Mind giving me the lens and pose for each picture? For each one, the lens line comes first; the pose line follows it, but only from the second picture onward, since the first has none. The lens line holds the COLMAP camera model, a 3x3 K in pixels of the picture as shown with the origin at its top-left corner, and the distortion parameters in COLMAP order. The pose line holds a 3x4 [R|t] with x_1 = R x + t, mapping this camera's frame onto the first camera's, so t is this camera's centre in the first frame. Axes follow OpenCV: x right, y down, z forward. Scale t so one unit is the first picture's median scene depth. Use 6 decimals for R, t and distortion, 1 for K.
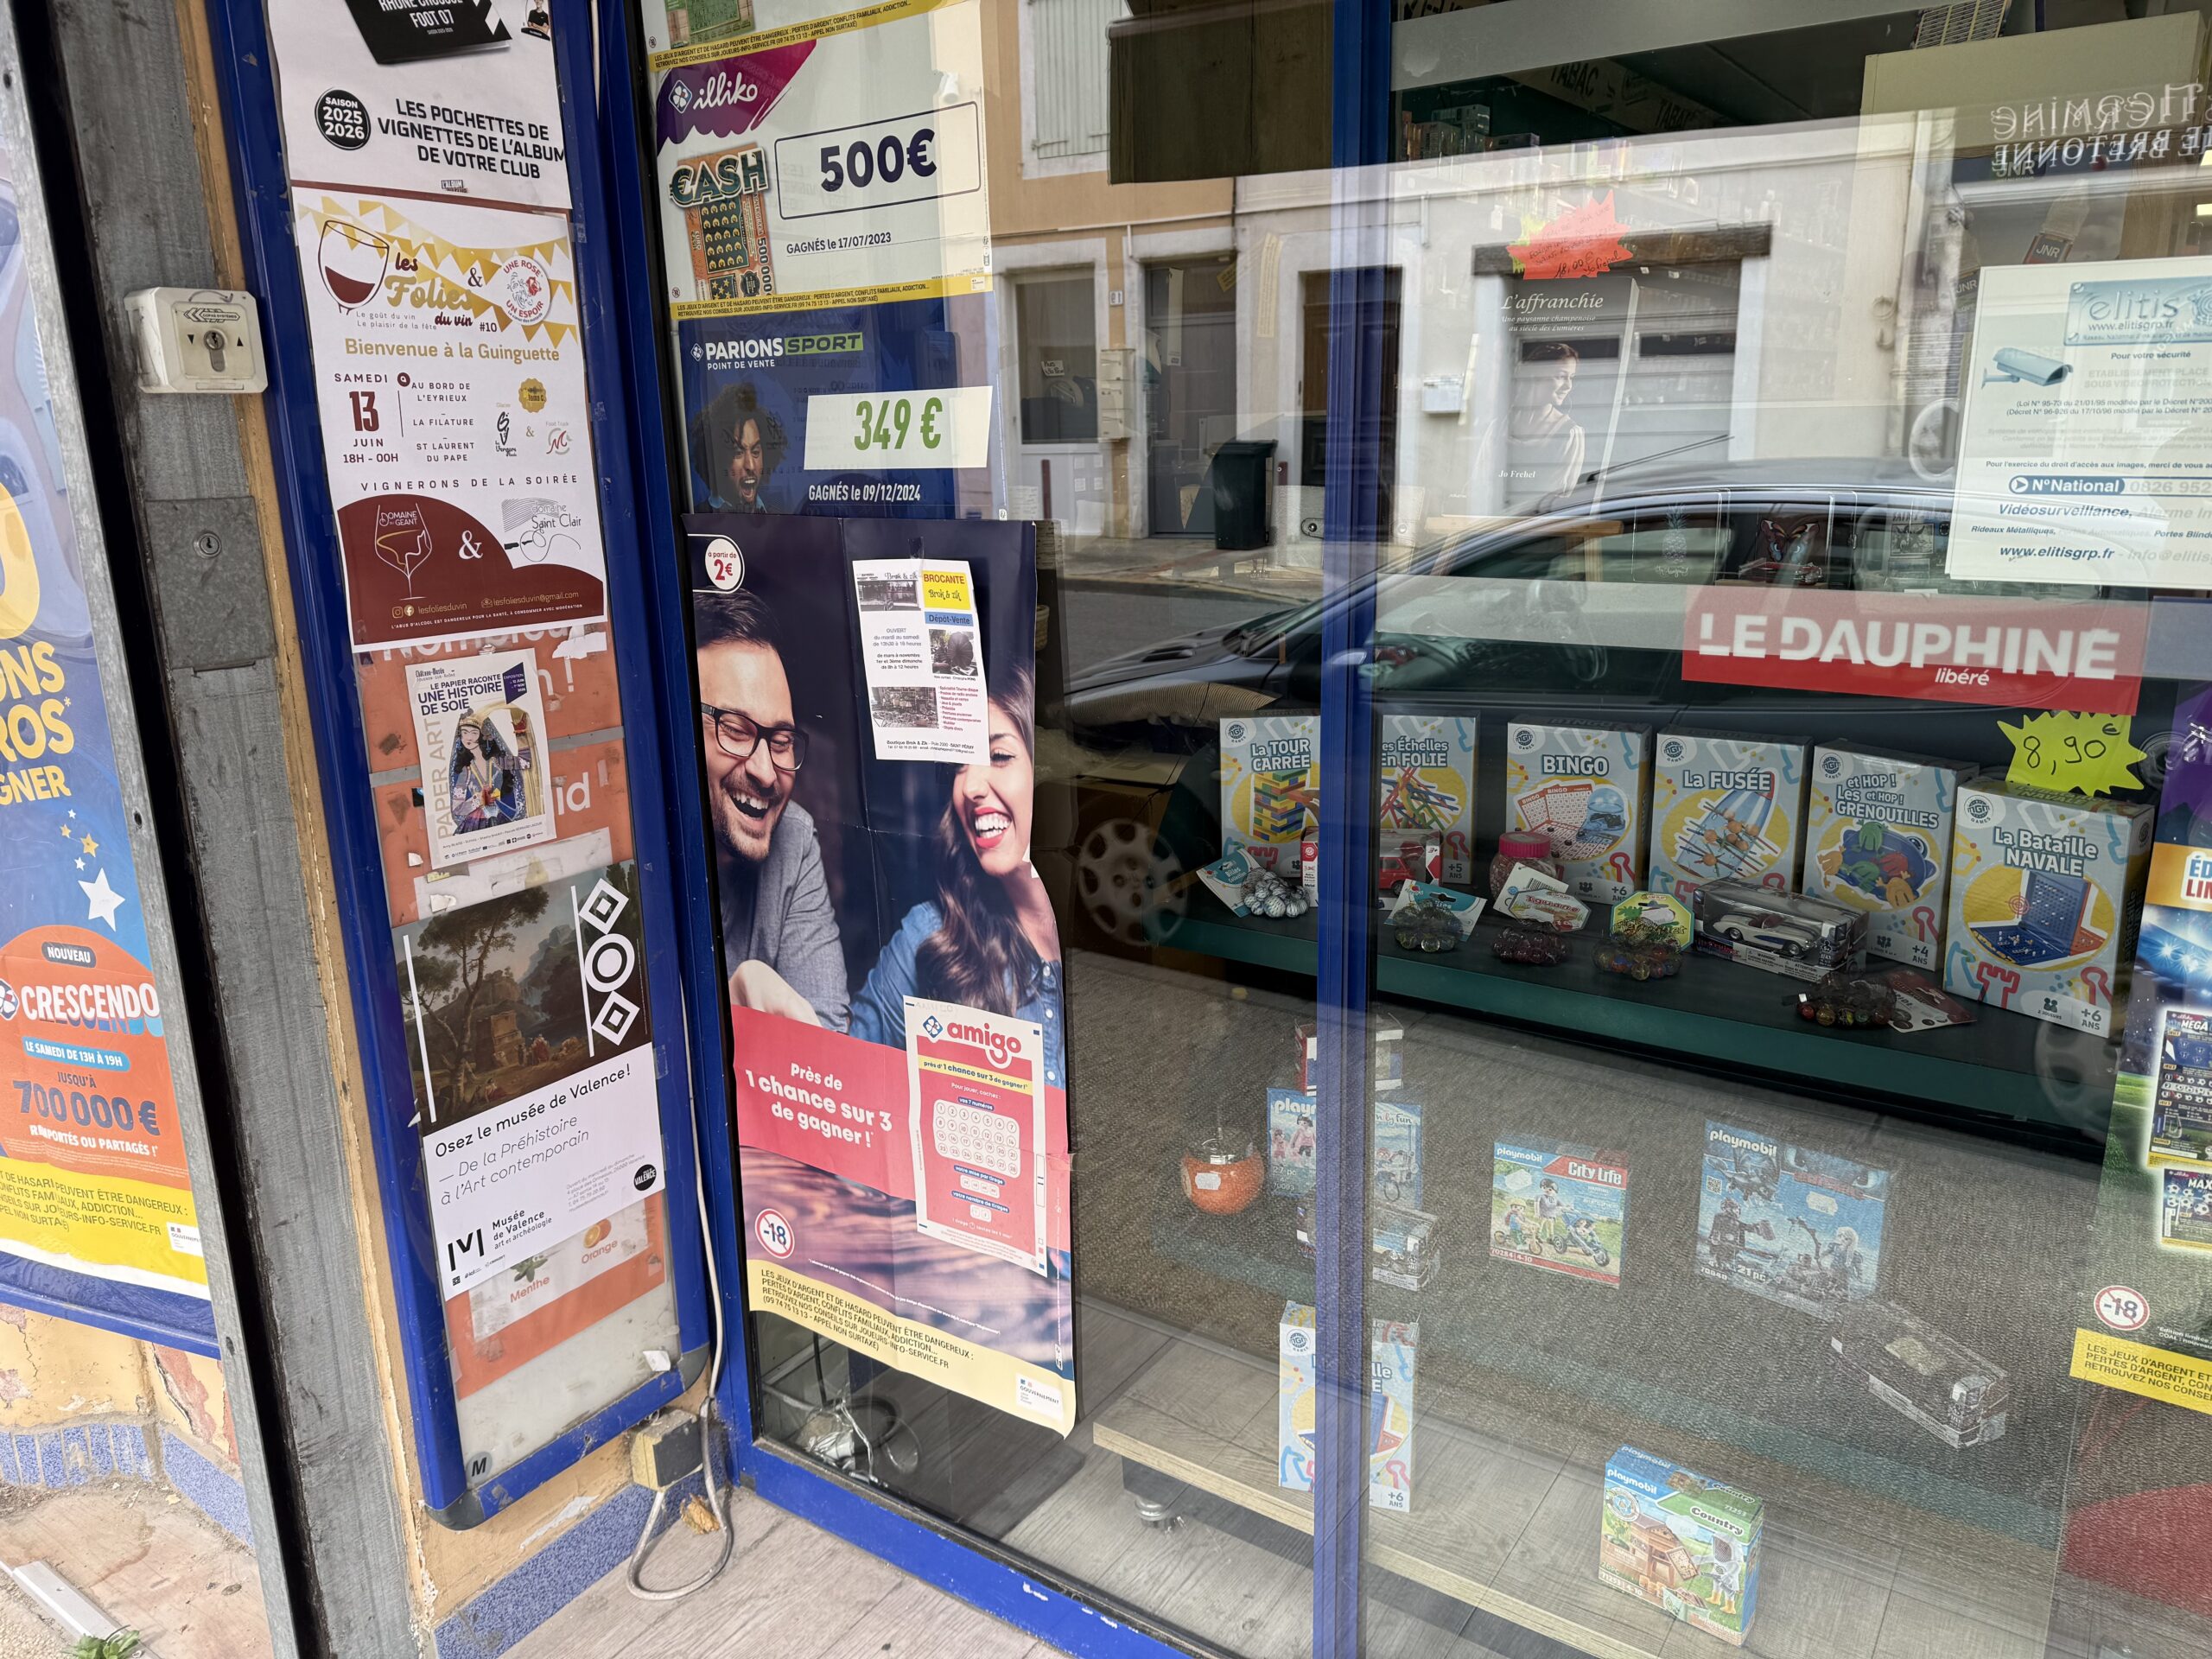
lens RADIAL K [[1539.6, 0, 1126.1], [0, 1539.6, 815.7], [0, 0, 1]] dist [0.048964, -0.066321]
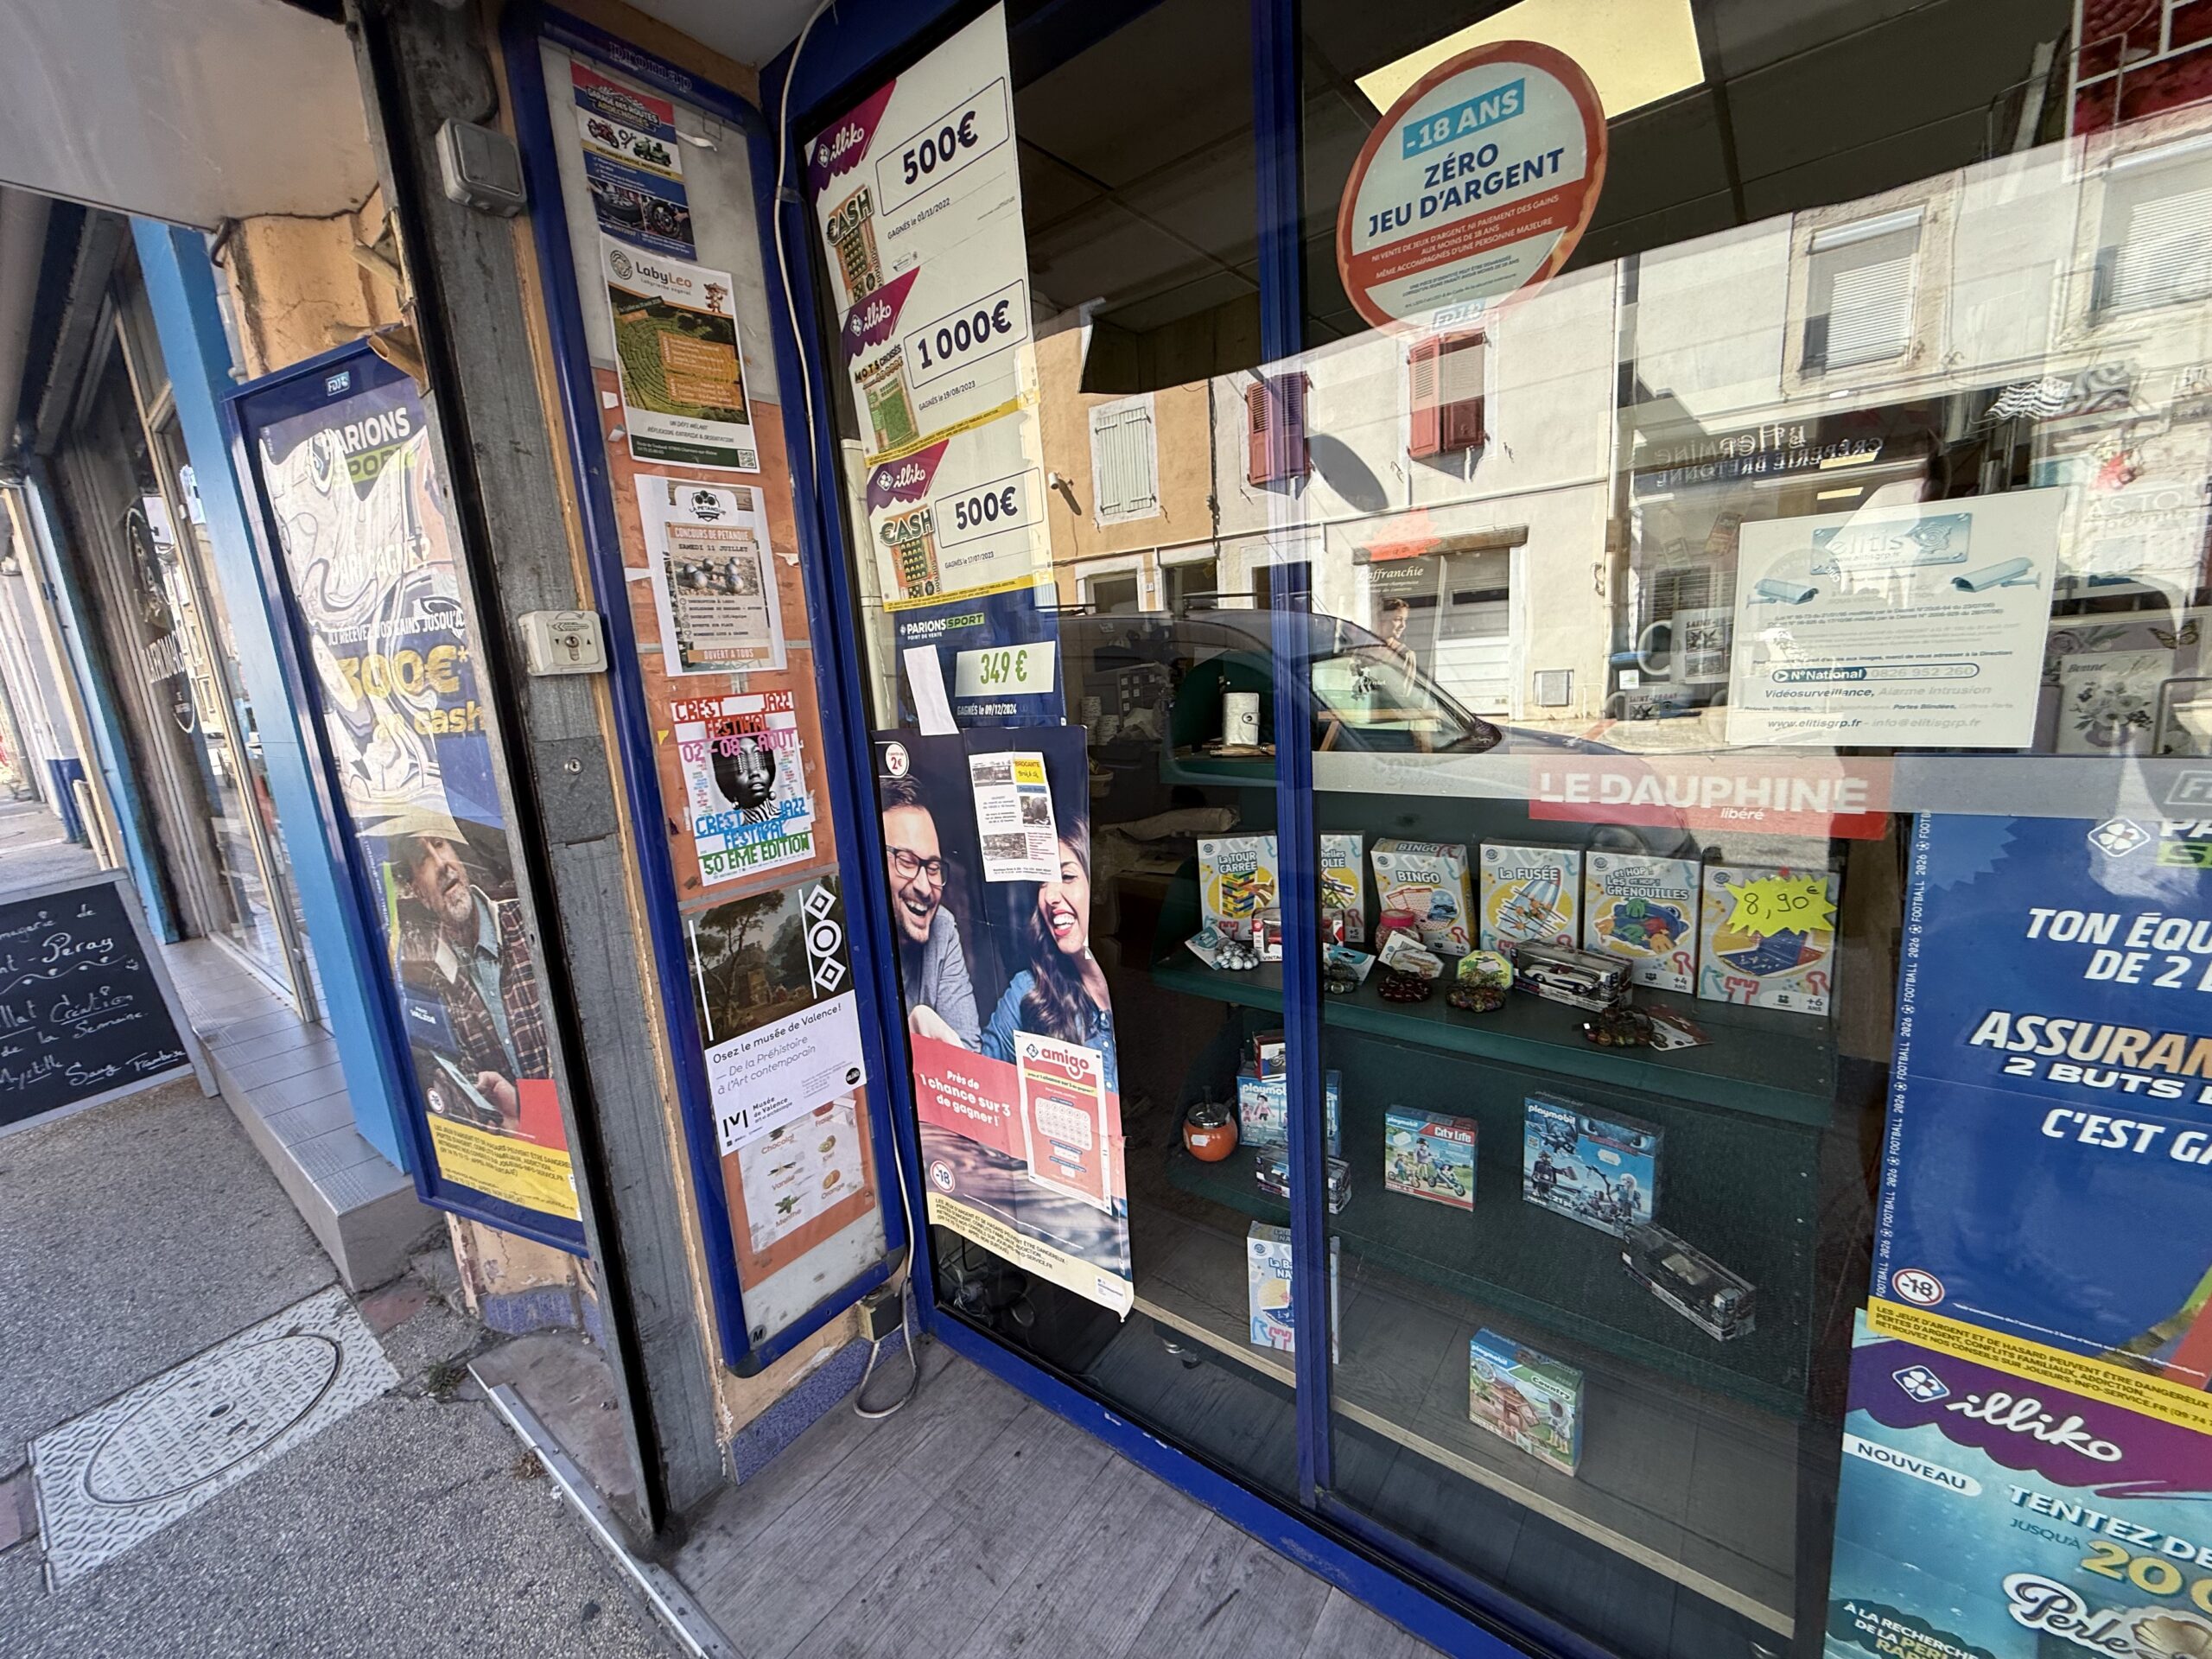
lens RADIAL K [[871.3, 0, 1101.4], [0, 871.3, 824.9], [0, 0, 1]] dist [-0.006748, 0.000889]
pose [[0.996426, -0.038325, -0.075282, 0.017811], [0.033809, 0.997604, -0.060365, -0.033855], [0.077415, 0.057604, 0.995333, 0.120498]]
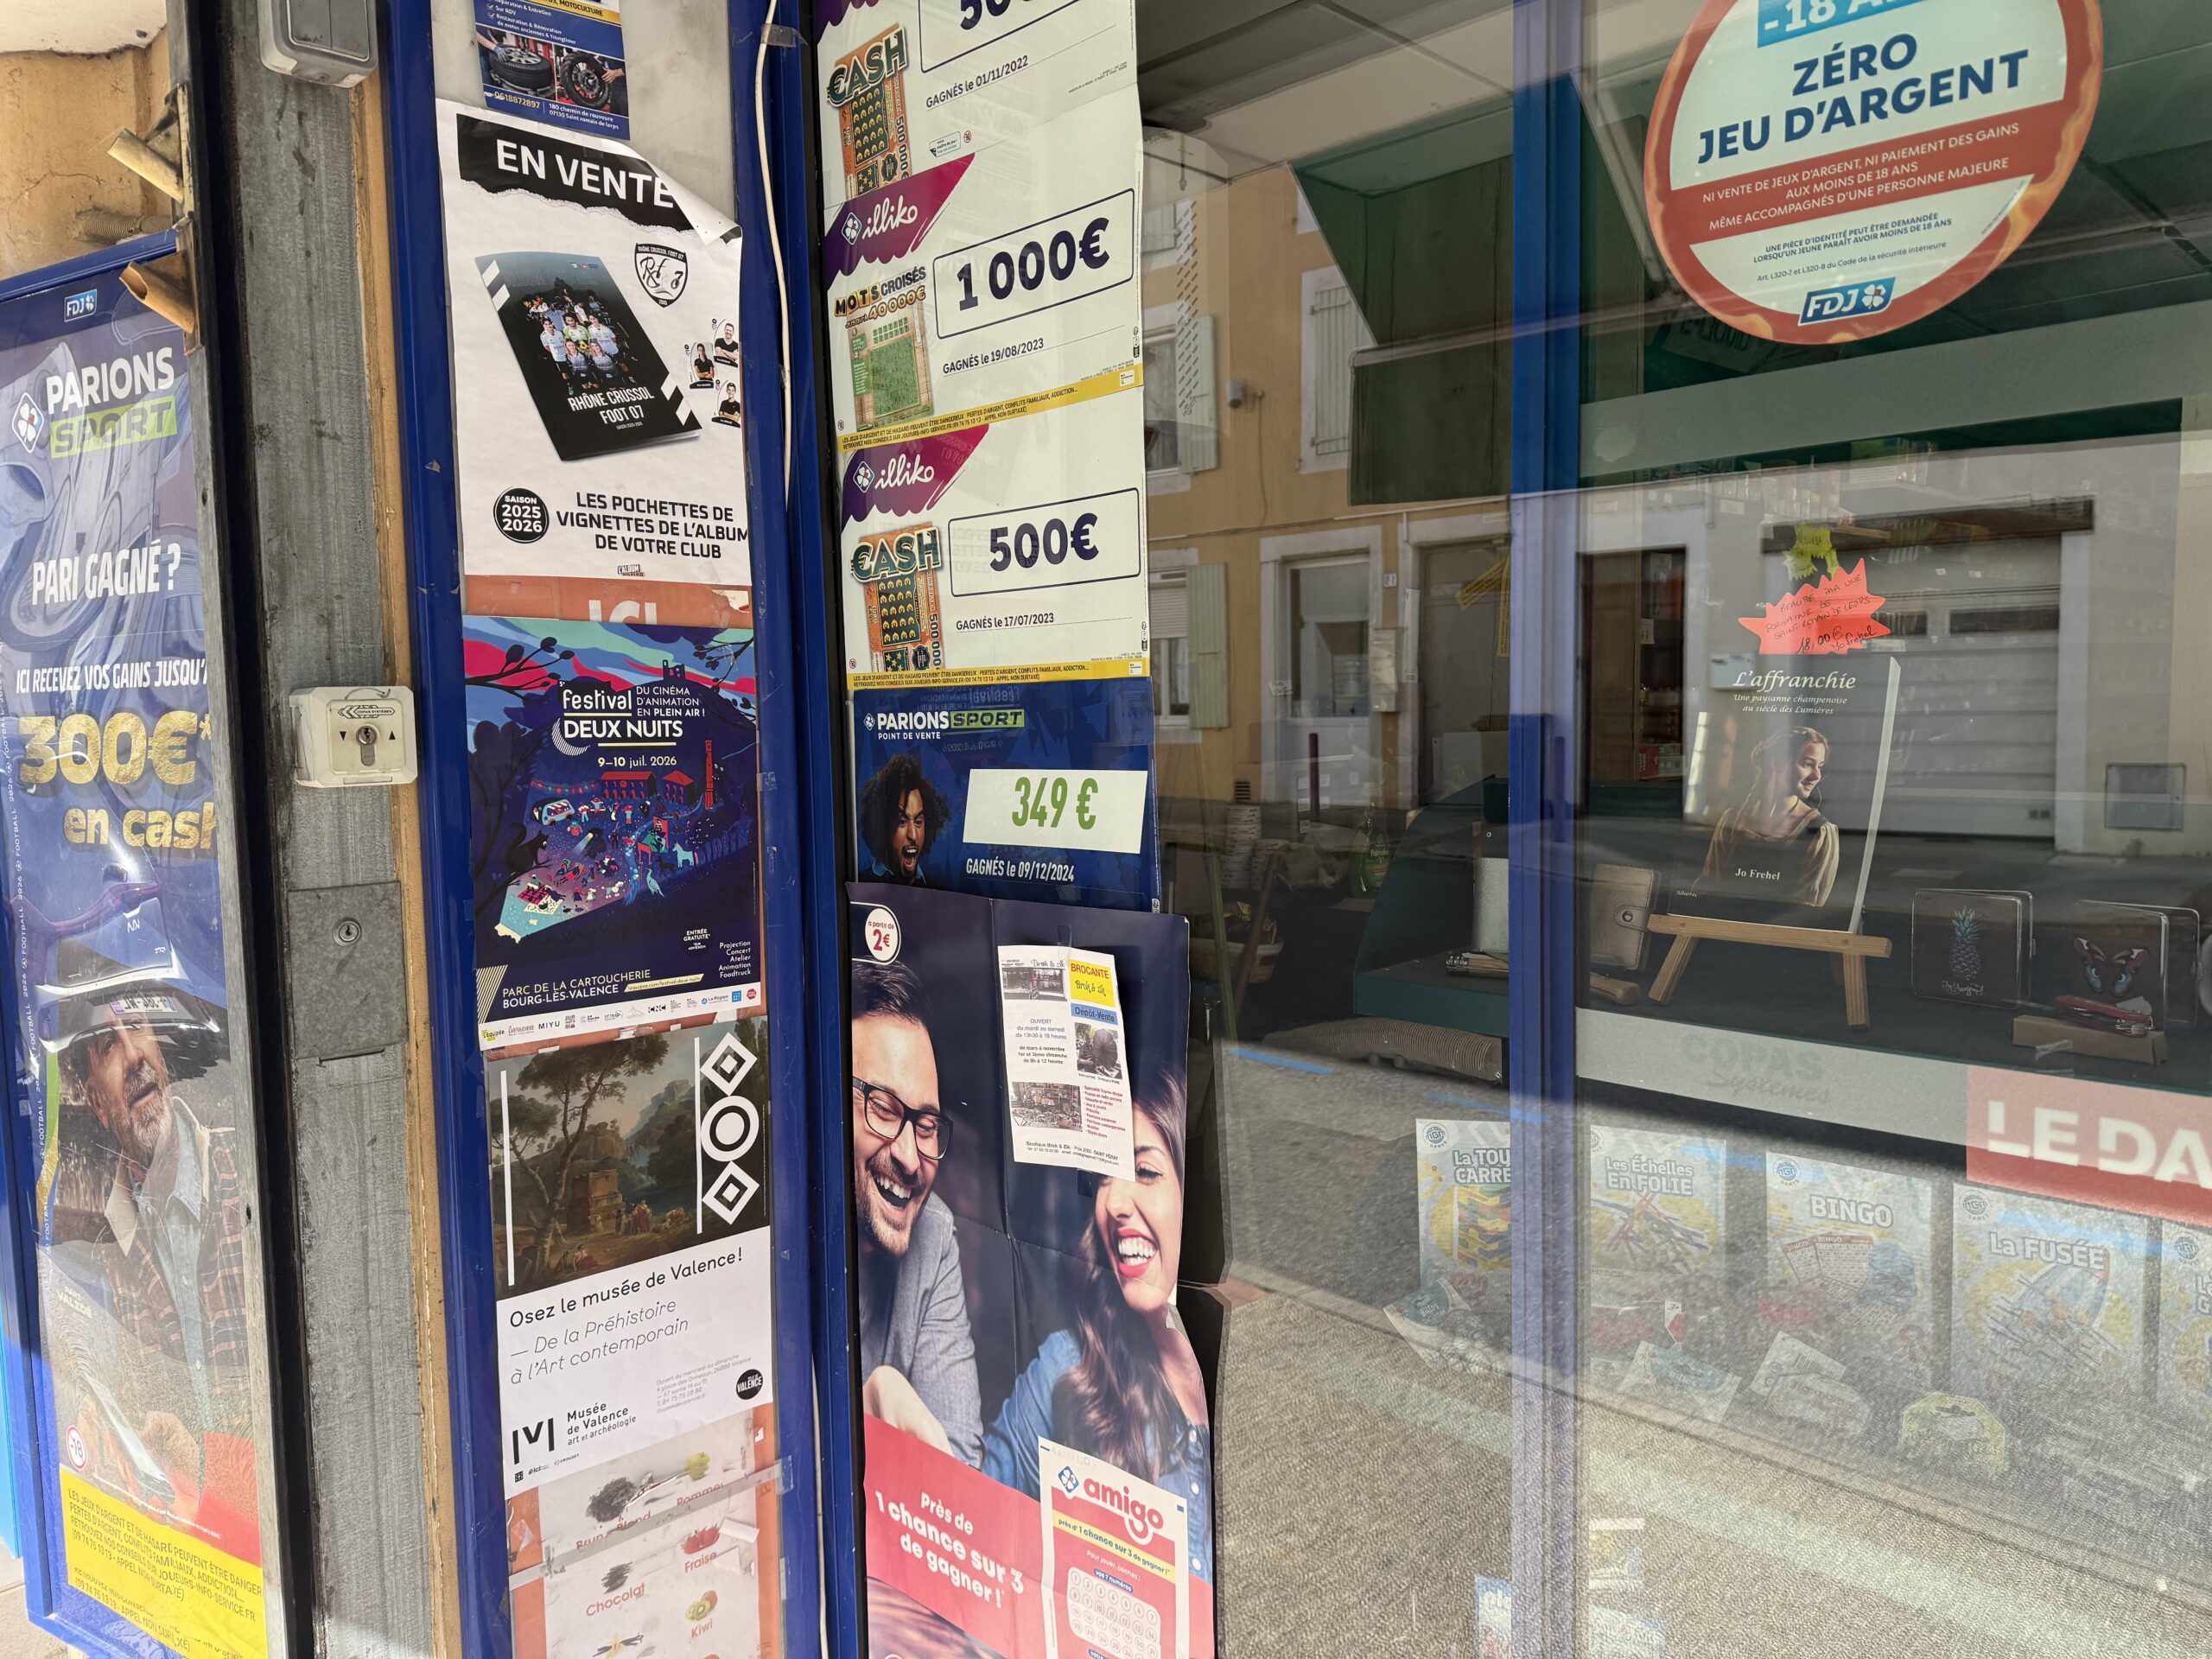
lens RADIAL K [[1539.6, 0, 1124.3], [0, 1539.6, 812.2], [0, 0, 1]] dist [0.048964, -0.066321]
pose [[0.983448, 0.010735, -0.180873, 0.058165], [-0.041191, 0.985352, -0.165482, -0.087851], [0.176447, 0.170194, 0.969485, 0.098622]]
